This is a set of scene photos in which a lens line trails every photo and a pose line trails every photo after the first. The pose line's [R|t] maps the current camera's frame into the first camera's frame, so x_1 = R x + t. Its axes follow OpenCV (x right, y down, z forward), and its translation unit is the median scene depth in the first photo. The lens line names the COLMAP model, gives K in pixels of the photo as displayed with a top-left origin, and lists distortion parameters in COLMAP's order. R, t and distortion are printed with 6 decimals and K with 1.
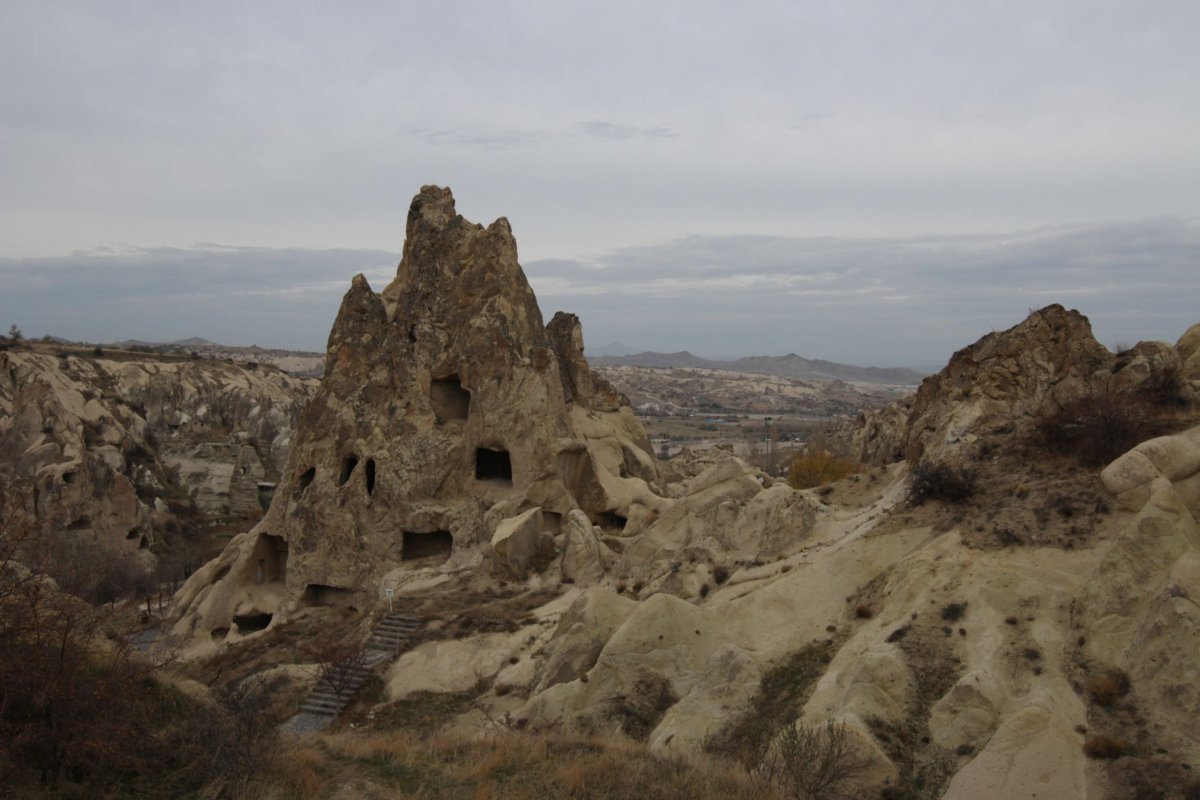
lens RADIAL K [[1026.4, 0, 600.0], [0, 1026.4, 400.0], [0, 0, 1]] dist [0.003128, -0.003268]
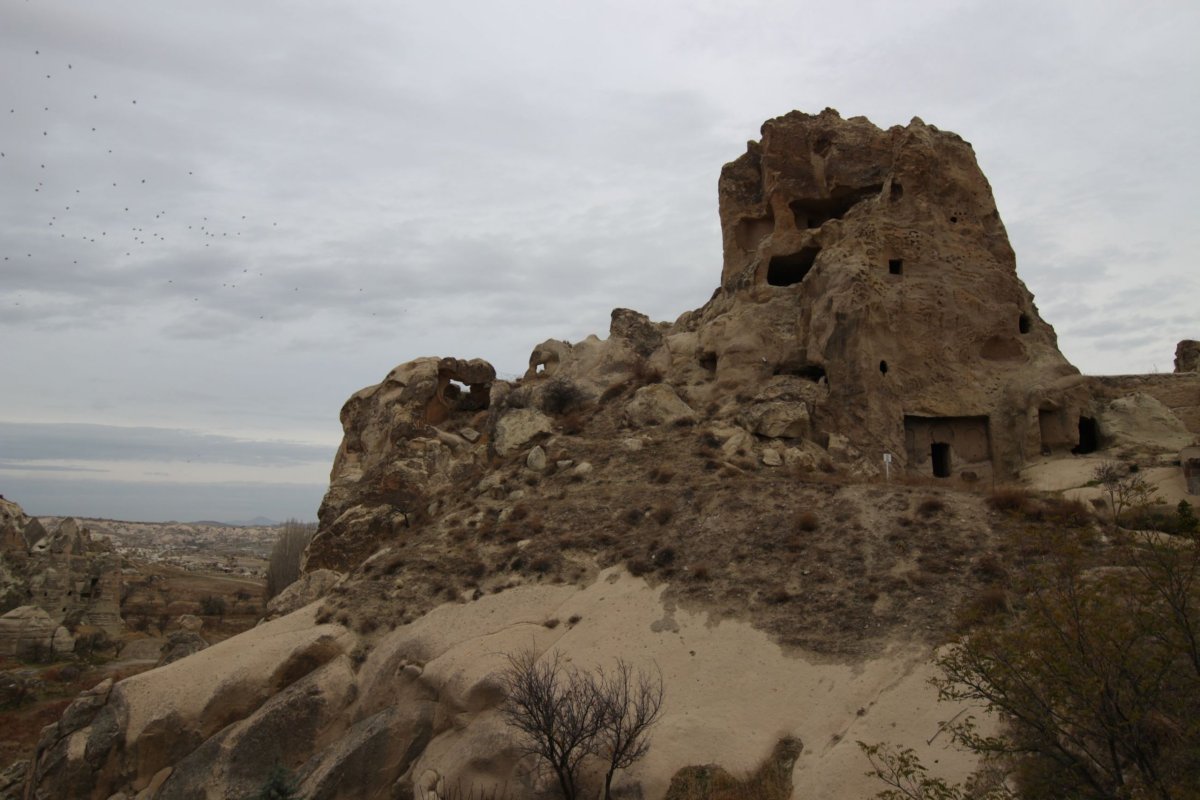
lens RADIAL K [[706.8, 0, 602.6], [0, 706.8, 404.6], [0, 0, 1]] dist [-0.004872, -0.010480]
pose [[0.896962, 0.076155, 0.435499, -0.138833], [0.017585, 0.978128, -0.207261, 0.066098], [-0.441758, 0.193564, 0.876004, 0.425853]]
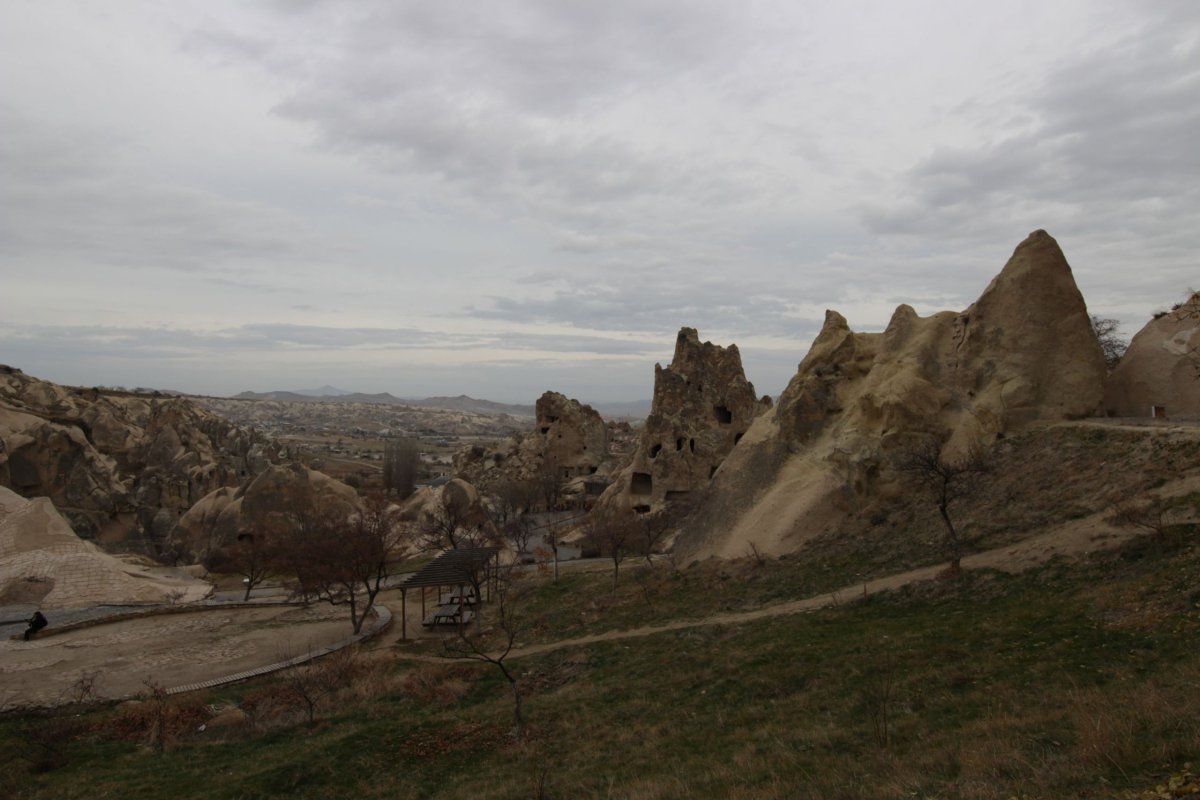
lens RADIAL K [[706.8, 0, 602.6], [0, 706.8, 404.6], [0, 0, 1]] dist [-0.004872, -0.010480]
pose [[0.928429, 0.004569, 0.371483, -0.243582], [0.007229, 0.999513, -0.030360, 0.005663], [-0.371440, 0.030873, 0.927943, -0.117181]]
